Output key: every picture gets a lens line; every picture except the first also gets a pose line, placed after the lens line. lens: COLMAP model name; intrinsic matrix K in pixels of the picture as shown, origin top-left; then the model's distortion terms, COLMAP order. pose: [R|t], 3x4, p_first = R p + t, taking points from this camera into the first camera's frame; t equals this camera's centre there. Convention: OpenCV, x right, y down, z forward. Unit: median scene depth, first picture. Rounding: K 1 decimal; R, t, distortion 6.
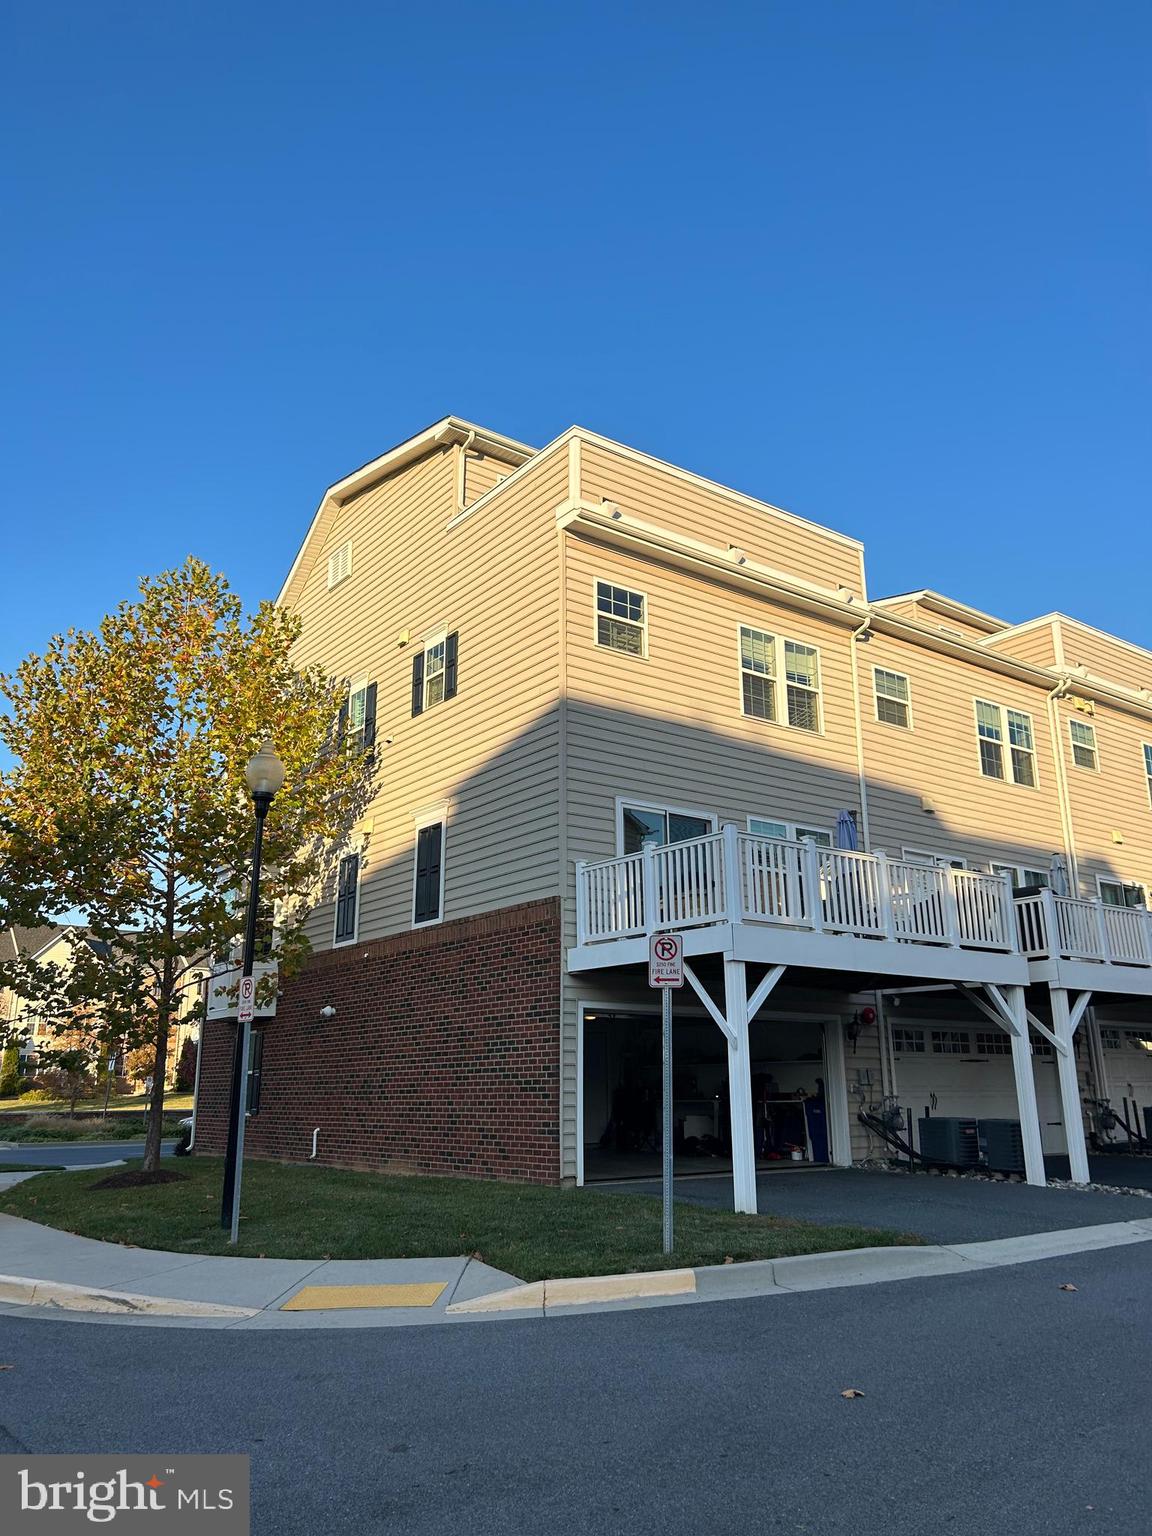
lens RADIAL K [[1148.2, 0, 571.9], [0, 1148.2, 761.1], [0, 0, 1]] dist [0.019579, -0.013840]
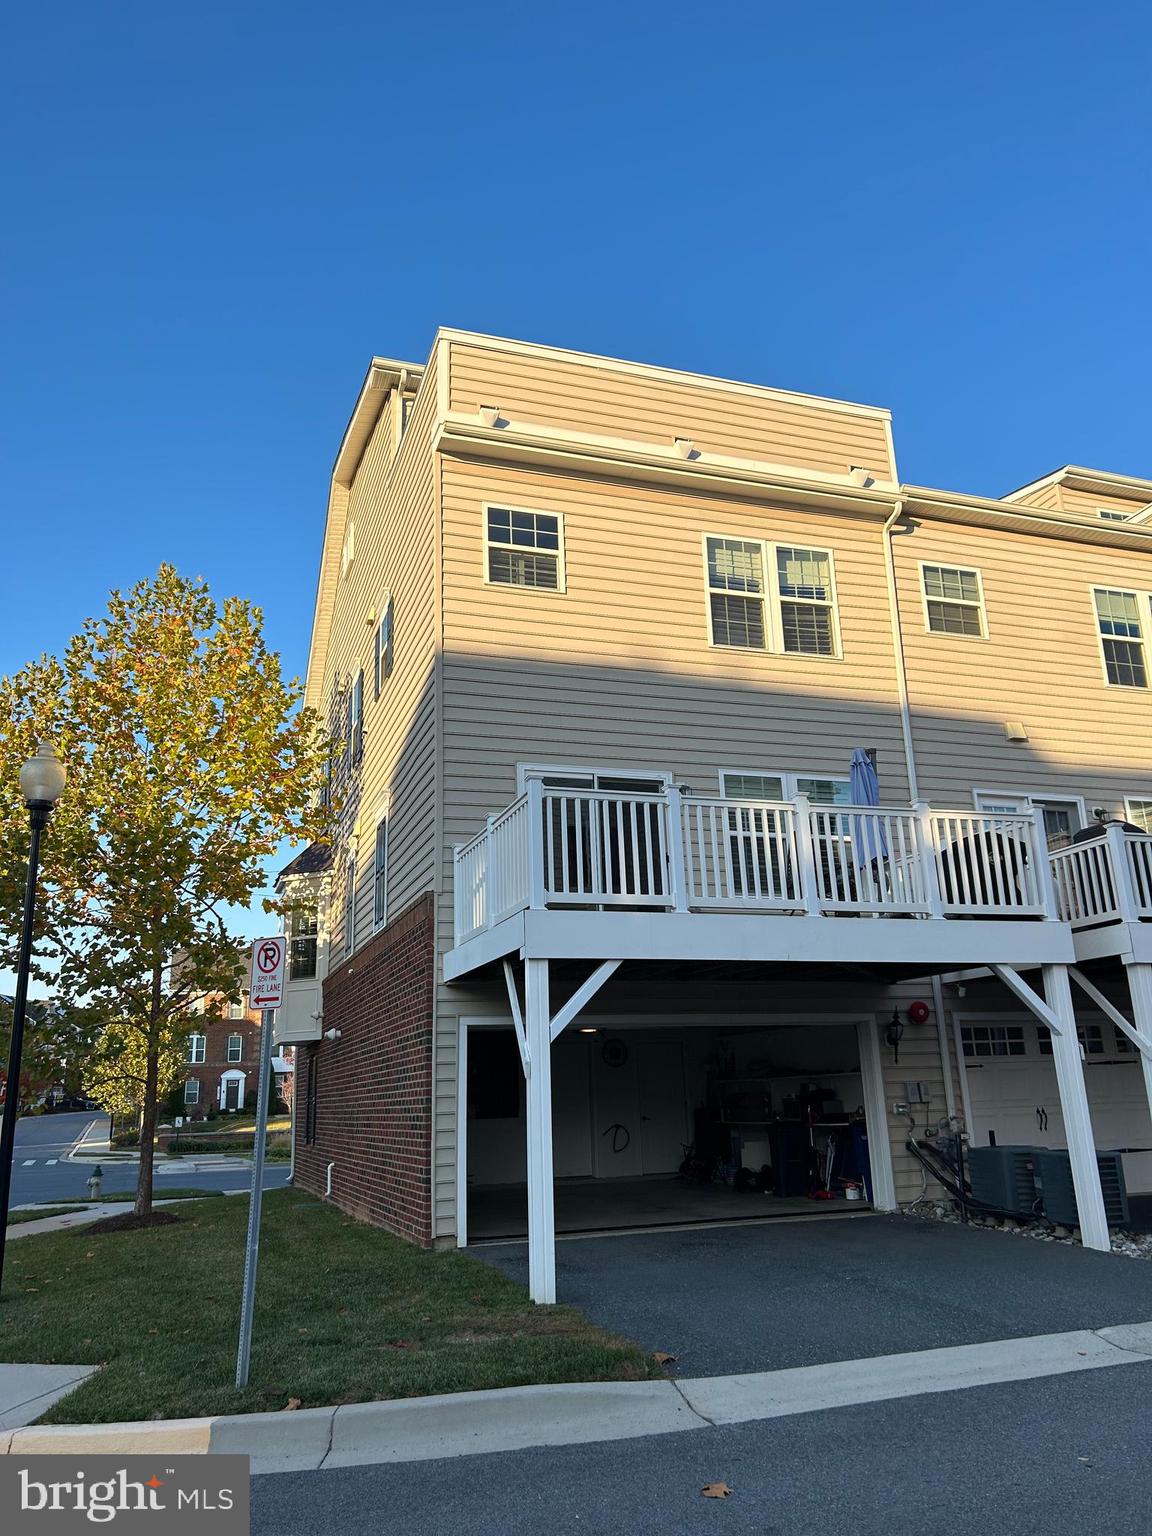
lens RADIAL K [[1148.2, 0, 579.2], [0, 1148.2, 770.0], [0, 0, 1]] dist [0.019579, -0.013840]
pose [[0.953417, -0.108525, -0.281457, 0.280421], [0.110768, 0.993814, -0.007976, 0.042624], [0.280581, -0.023572, 0.959541, 0.207434]]
